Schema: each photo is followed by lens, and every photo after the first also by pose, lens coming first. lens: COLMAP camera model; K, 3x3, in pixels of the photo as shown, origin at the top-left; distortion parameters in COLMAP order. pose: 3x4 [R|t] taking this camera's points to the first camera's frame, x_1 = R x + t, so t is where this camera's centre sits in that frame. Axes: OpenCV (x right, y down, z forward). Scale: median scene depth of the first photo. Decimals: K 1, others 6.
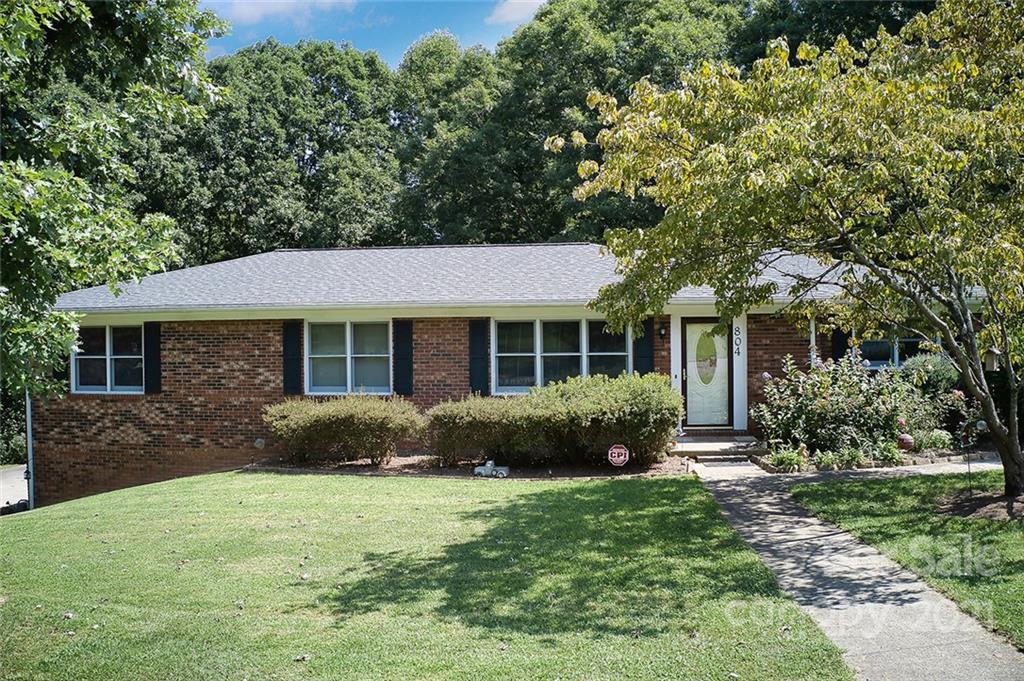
lens RADIAL K [[811.9, 0, 512.0], [0, 811.9, 340.5], [0, 0, 1]] dist [-0.122818, -0.004397]
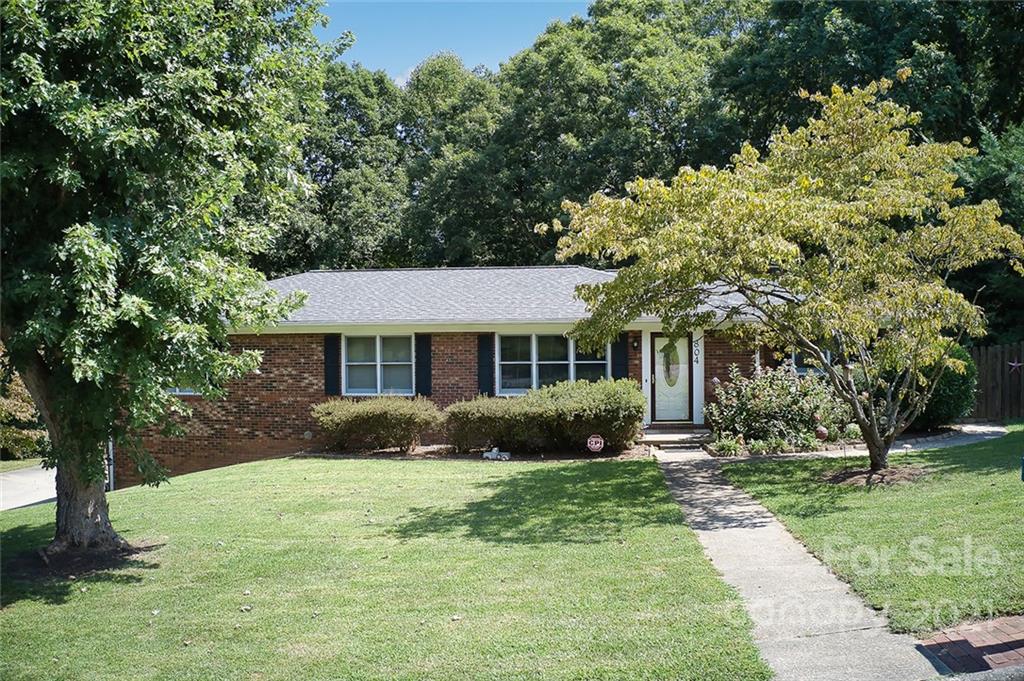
lens RADIAL K [[811.9, 0, 512.0], [0, 811.9, 340.5], [0, 0, 1]] dist [-0.122818, -0.004397]
pose [[1.000000, 0.000220, -0.000923, 0.000089], [-0.000219, 0.999999, 0.001519, -0.020627], [0.000923, -0.001519, 0.999998, -0.259710]]
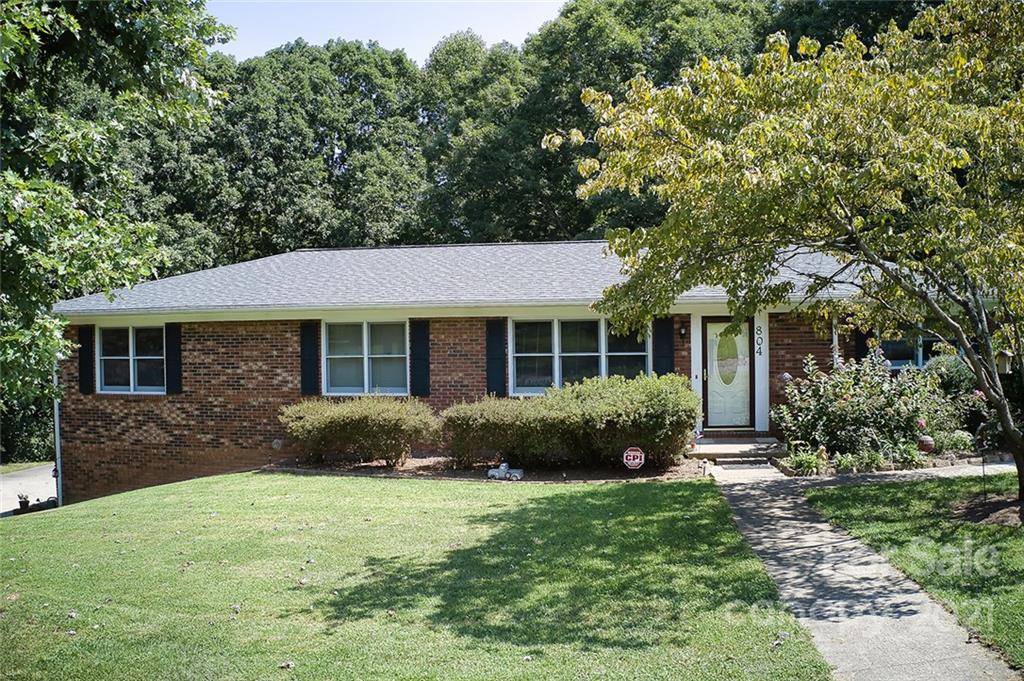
lens RADIAL K [[817.7, 0, 511.4], [0, 817.7, 343.3], [0, 0, 1]] dist [-0.169634, 0.010092]
pose [[0.999099, -0.002553, -0.042373, 0.023054], [0.002836, 0.999974, 0.006641, -0.003770], [0.042355, -0.006755, 0.999080, 0.009239]]
